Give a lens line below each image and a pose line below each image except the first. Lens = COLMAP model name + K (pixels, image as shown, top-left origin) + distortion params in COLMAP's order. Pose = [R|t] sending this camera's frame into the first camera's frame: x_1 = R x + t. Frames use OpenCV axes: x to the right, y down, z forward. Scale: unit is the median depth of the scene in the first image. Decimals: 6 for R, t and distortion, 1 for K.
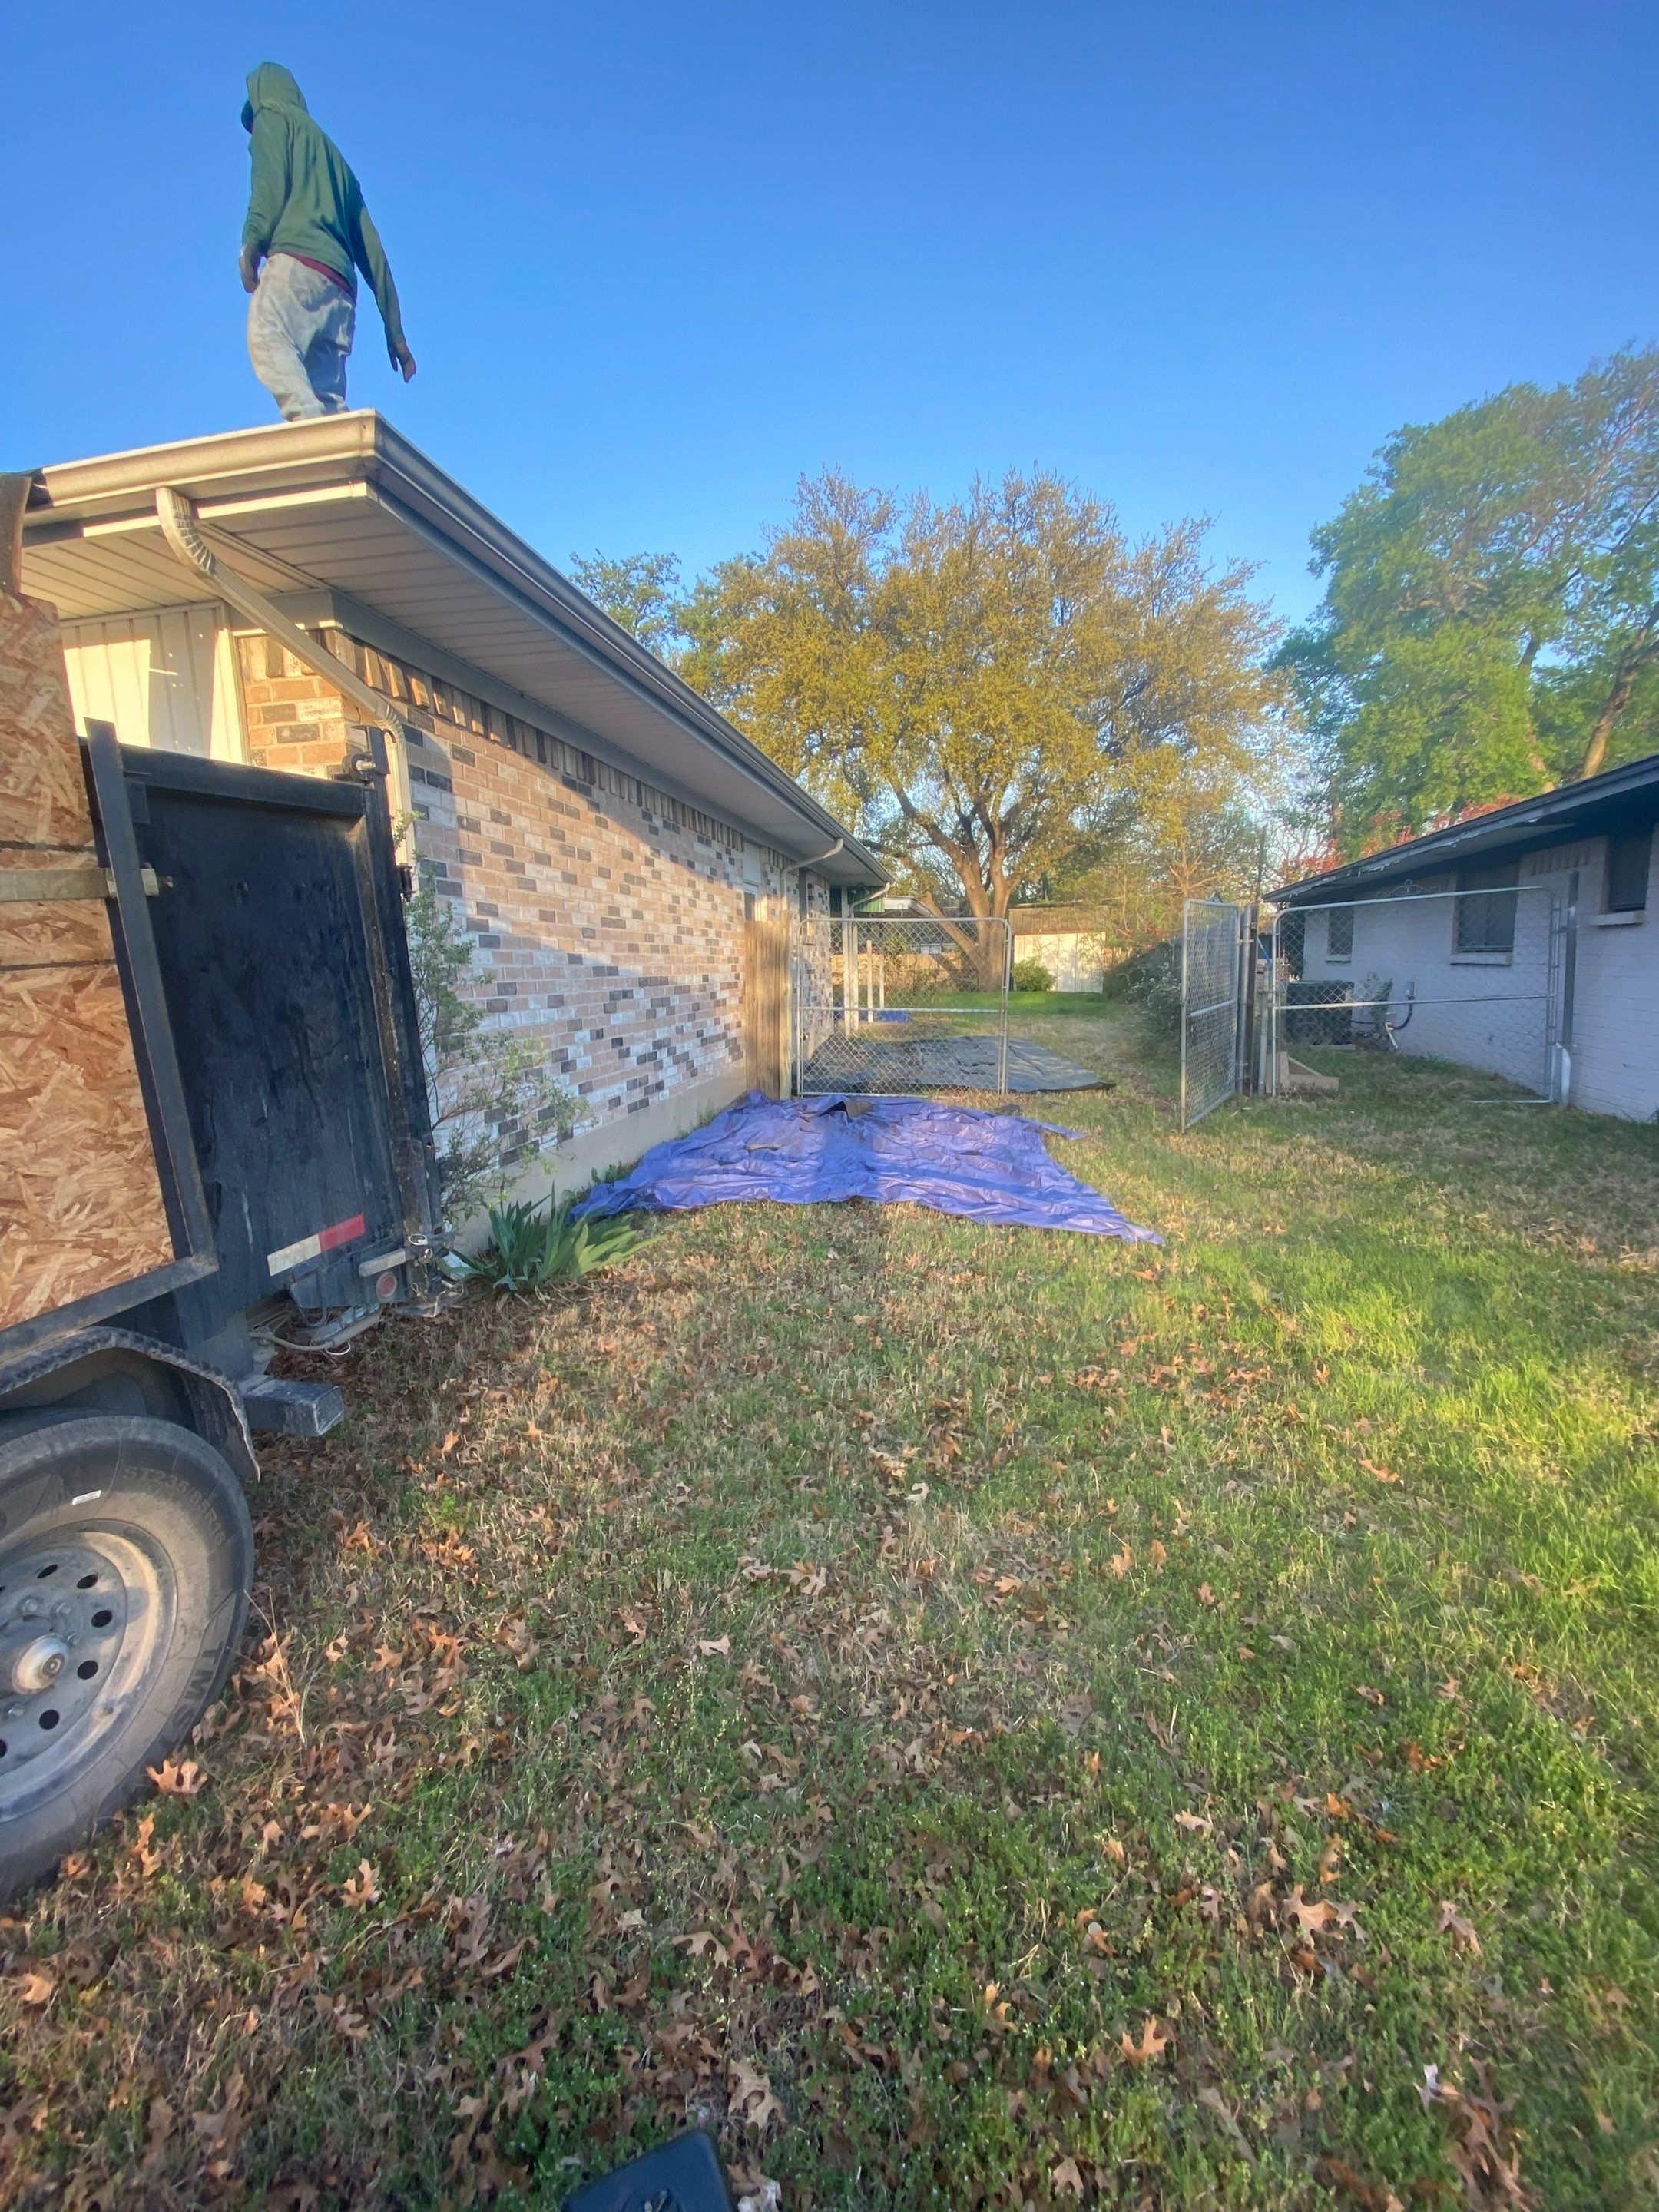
lens RADIAL K [[848.8, 0, 858.4], [0, 848.8, 1106.0], [0, 0, 1]] dist [0.000778, -0.000376]
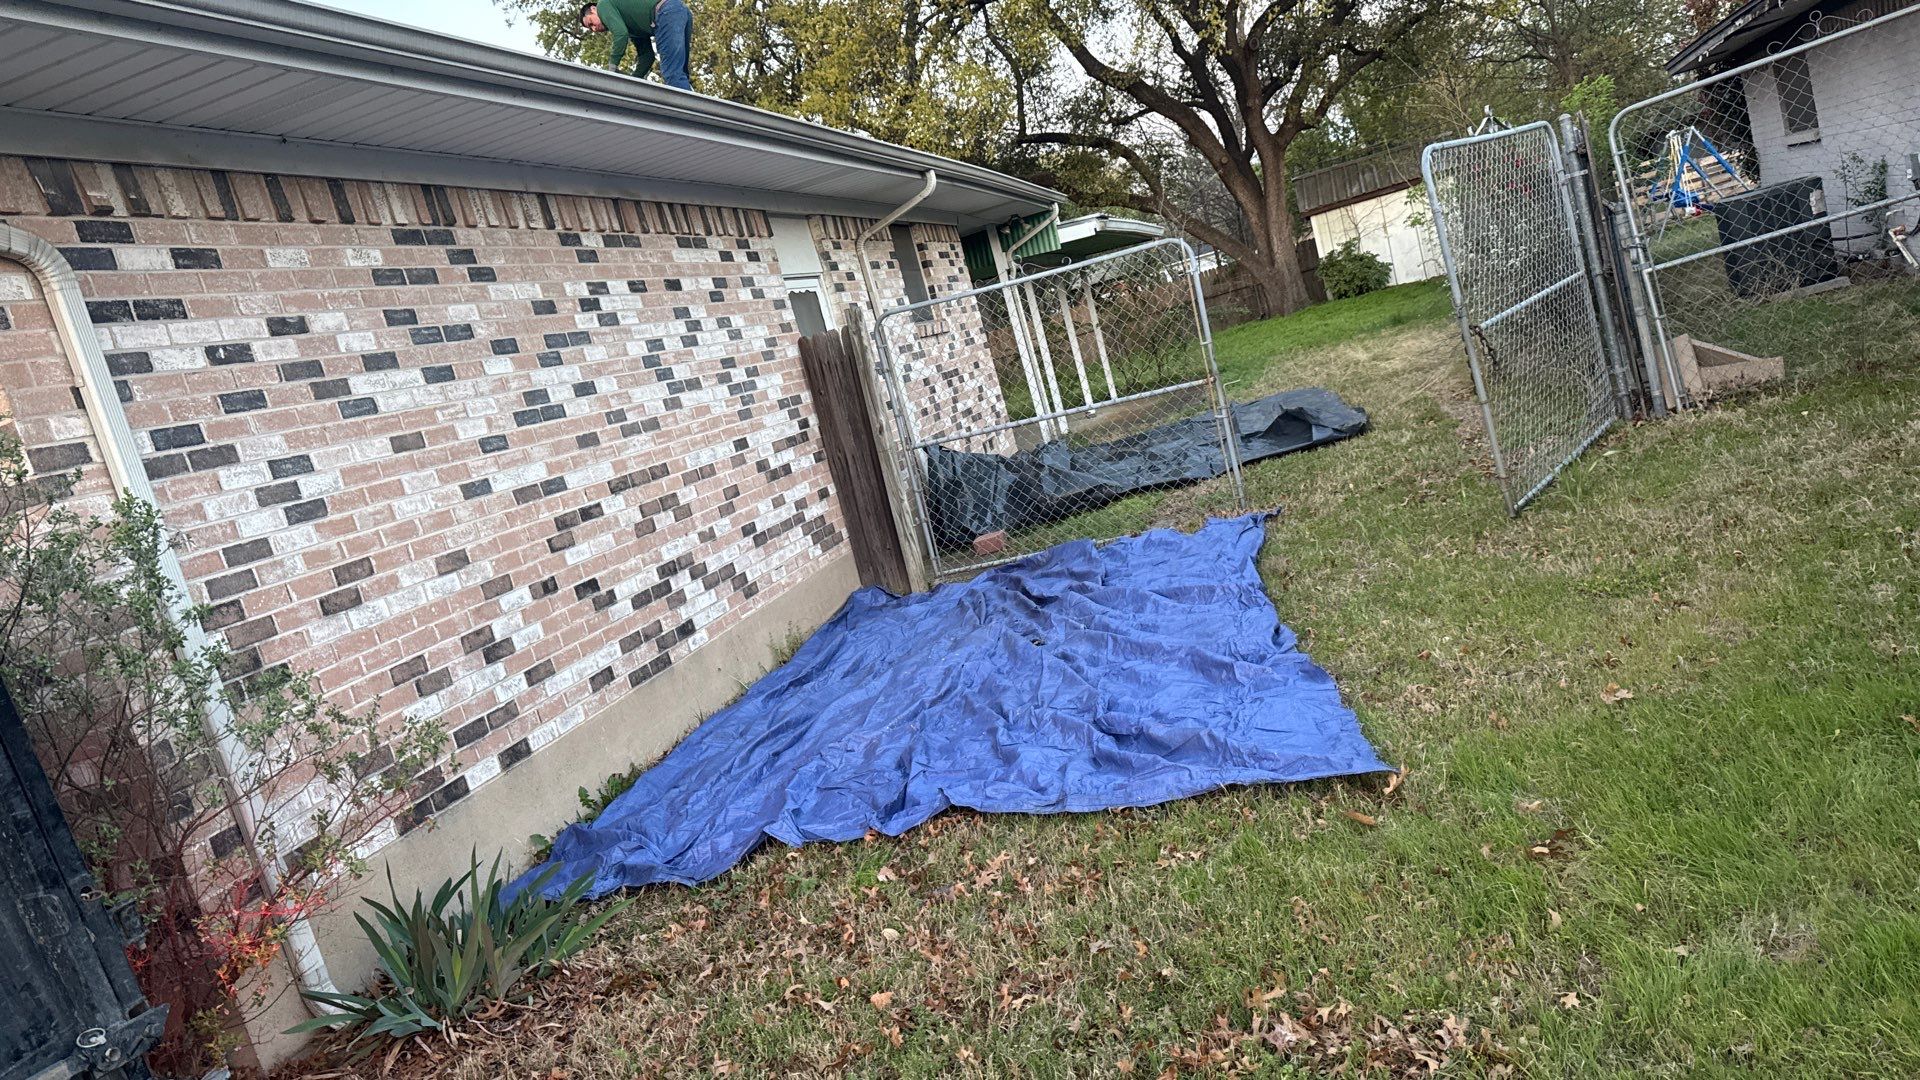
lens RADIAL K [[1295.9, 0, 982.0], [0, 1295.9, 550.2], [0, 0, 1]] dist [0.023616, -0.044817]
pose [[0.968128, -0.223364, -0.113300, 0.124325], [0.223426, 0.974643, -0.012315, -0.020918], [0.113178, -0.013392, 0.993485, 0.026407]]
